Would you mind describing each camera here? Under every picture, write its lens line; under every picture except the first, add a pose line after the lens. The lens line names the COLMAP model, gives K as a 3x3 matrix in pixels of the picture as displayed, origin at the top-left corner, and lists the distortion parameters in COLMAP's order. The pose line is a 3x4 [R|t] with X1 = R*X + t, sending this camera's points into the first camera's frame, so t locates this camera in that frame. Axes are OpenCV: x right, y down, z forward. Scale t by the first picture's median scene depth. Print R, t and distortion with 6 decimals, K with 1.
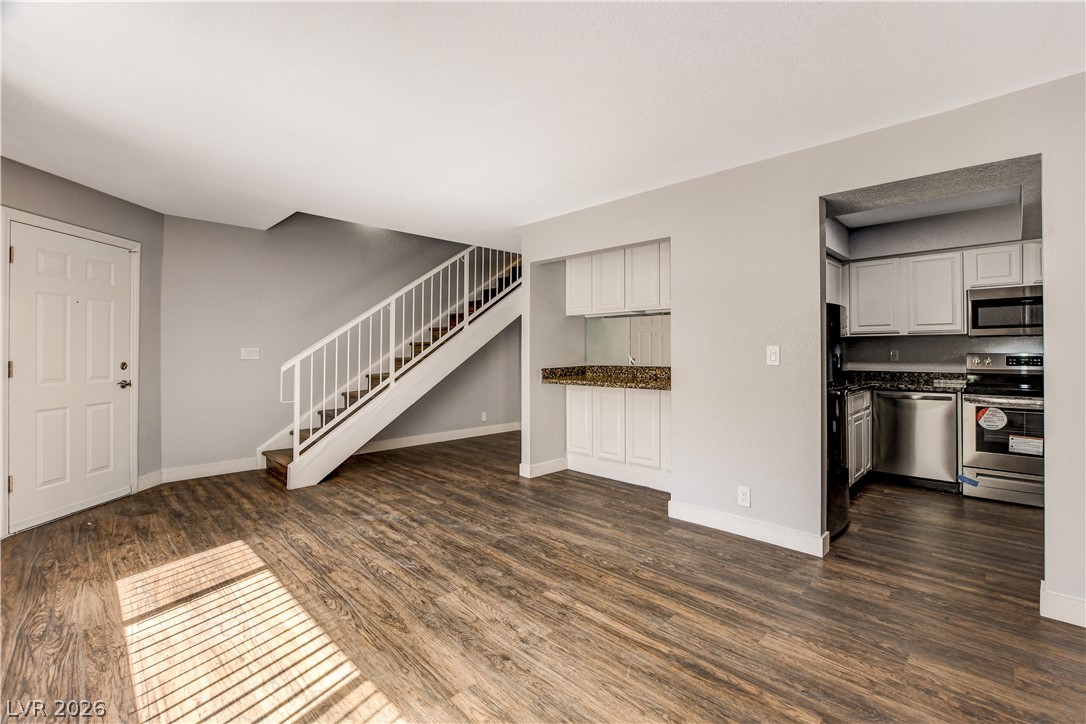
lens RADIAL K [[478.1, 0, 546.5], [0, 478.1, 349.3], [0, 0, 1]] dist [-0.012328, 0.000051]
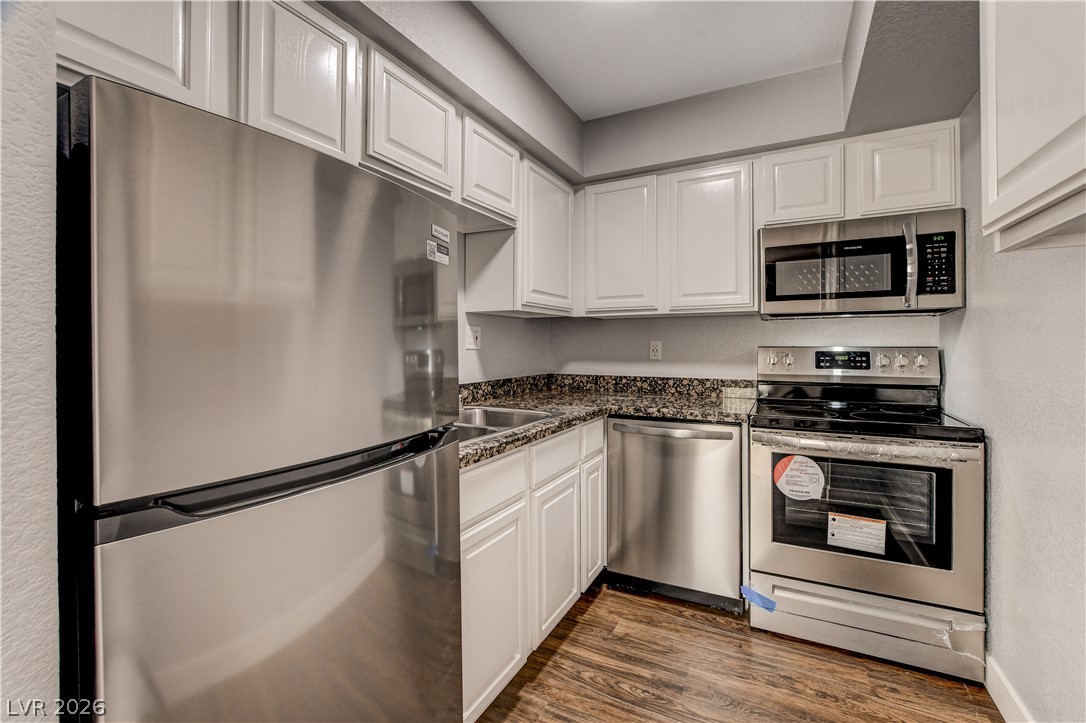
lens RADIAL K [[479.9, 0, 546.3], [0, 479.9, 345.0], [0, 0, 1]] dist [-0.003739, -0.000264]
pose [[0.953050, -0.000761, 0.302813, 0.496096], [-0.001335, 0.999977, 0.006715, 0.003332], [-0.302811, -0.006804, 0.953026, 0.555912]]
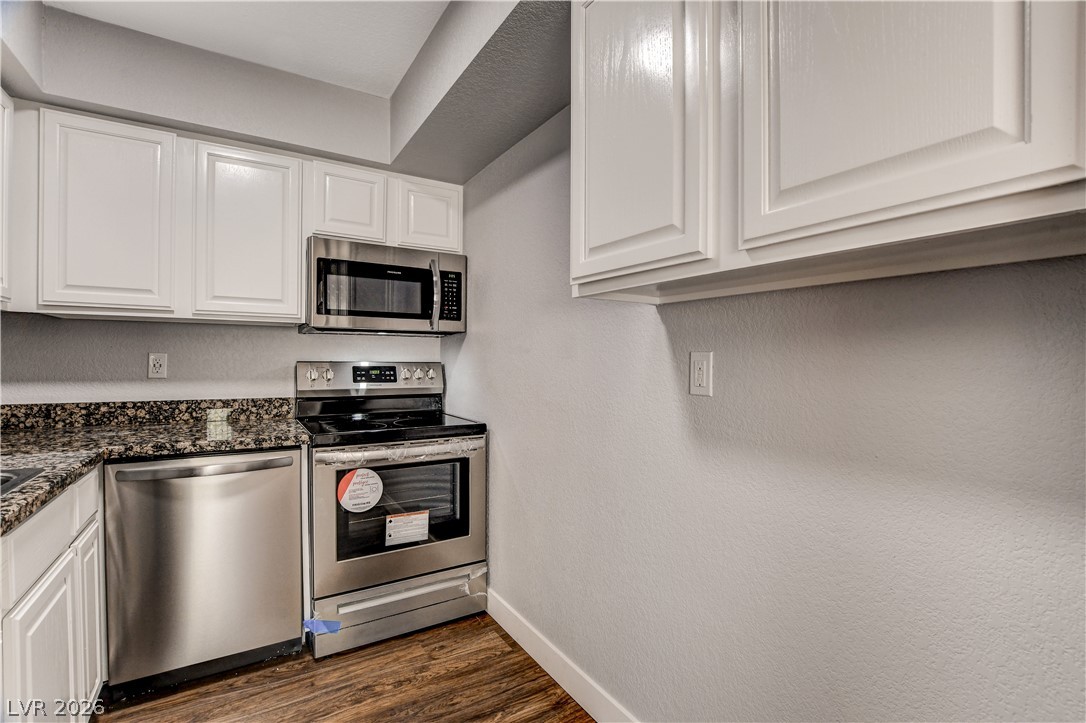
lens RADIAL K [[481.1, 0, 537.6], [0, 481.1, 364.9], [0, 0, 1]] dist [-0.037275, 0.007710]
pose [[0.227106, -0.004005, 0.973862, 0.451056], [-0.013989, 0.999875, 0.007374, 0.005151], [-0.973770, -0.015298, 0.227021, 0.650200]]
